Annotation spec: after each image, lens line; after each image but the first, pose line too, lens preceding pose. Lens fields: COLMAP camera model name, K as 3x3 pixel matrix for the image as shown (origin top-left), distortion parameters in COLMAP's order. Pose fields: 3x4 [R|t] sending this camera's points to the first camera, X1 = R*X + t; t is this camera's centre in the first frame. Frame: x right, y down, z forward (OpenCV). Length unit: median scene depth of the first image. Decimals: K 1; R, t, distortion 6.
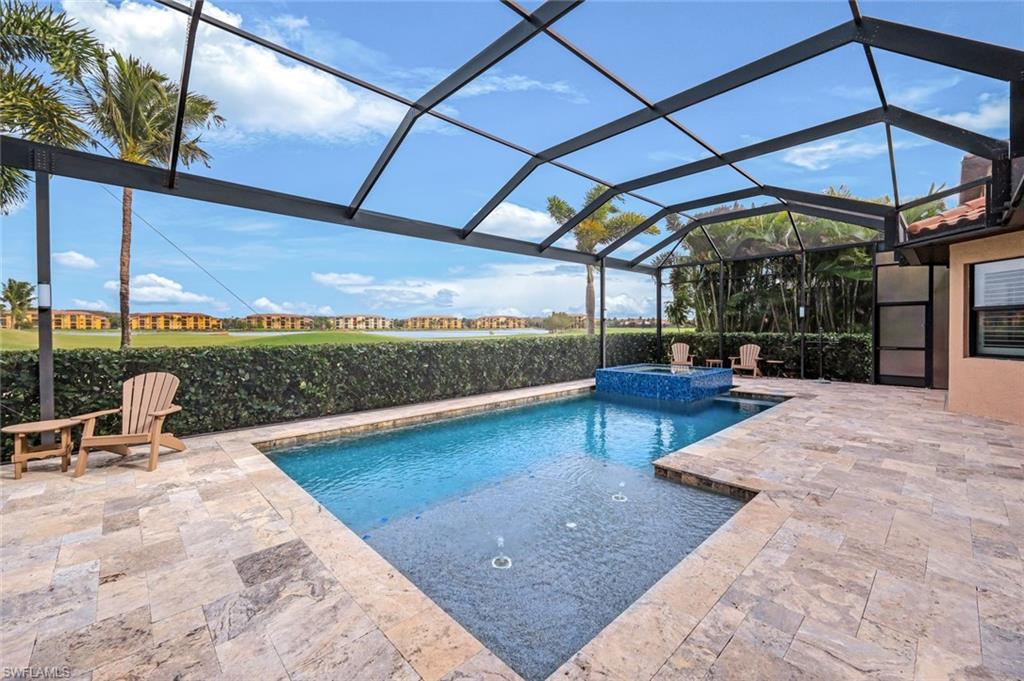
lens RADIAL K [[419.3, 0, 511.8], [0, 419.3, 332.4], [0, 0, 1]] dist [-0.005745, 0.001957]
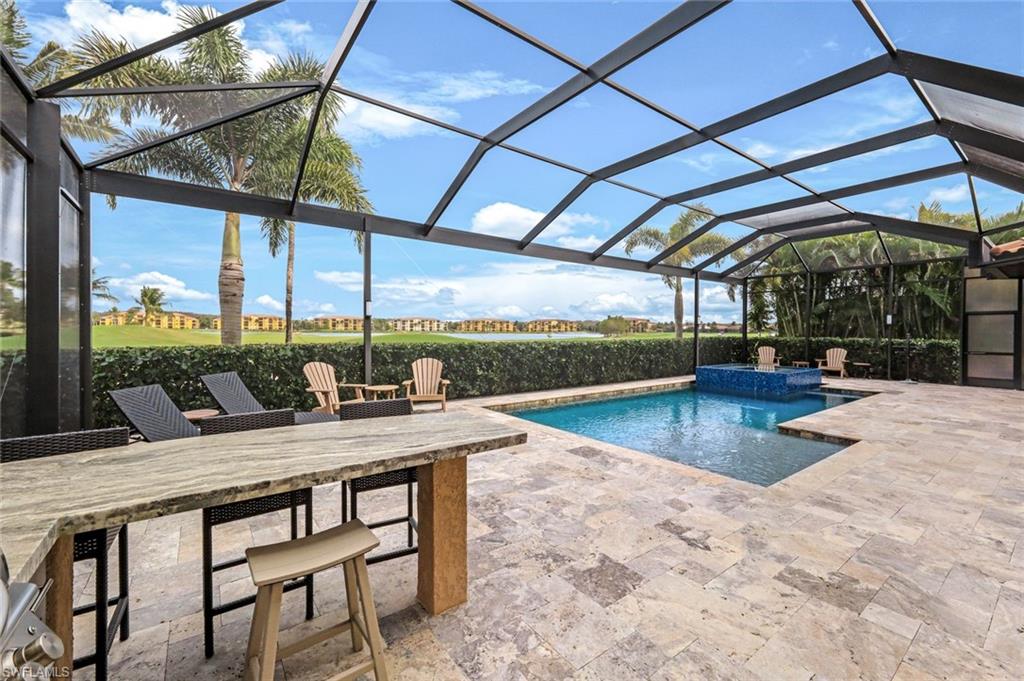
lens RADIAL K [[419.3, 0, 503.1], [0, 419.3, 332.1], [0, 0, 1]] dist [-0.005745, 0.001957]
pose [[0.990890, 0.010012, -0.134304, -0.193517], [-0.011125, 0.999910, -0.007535, 0.004956], [0.134217, 0.008960, 0.990911, -0.265753]]
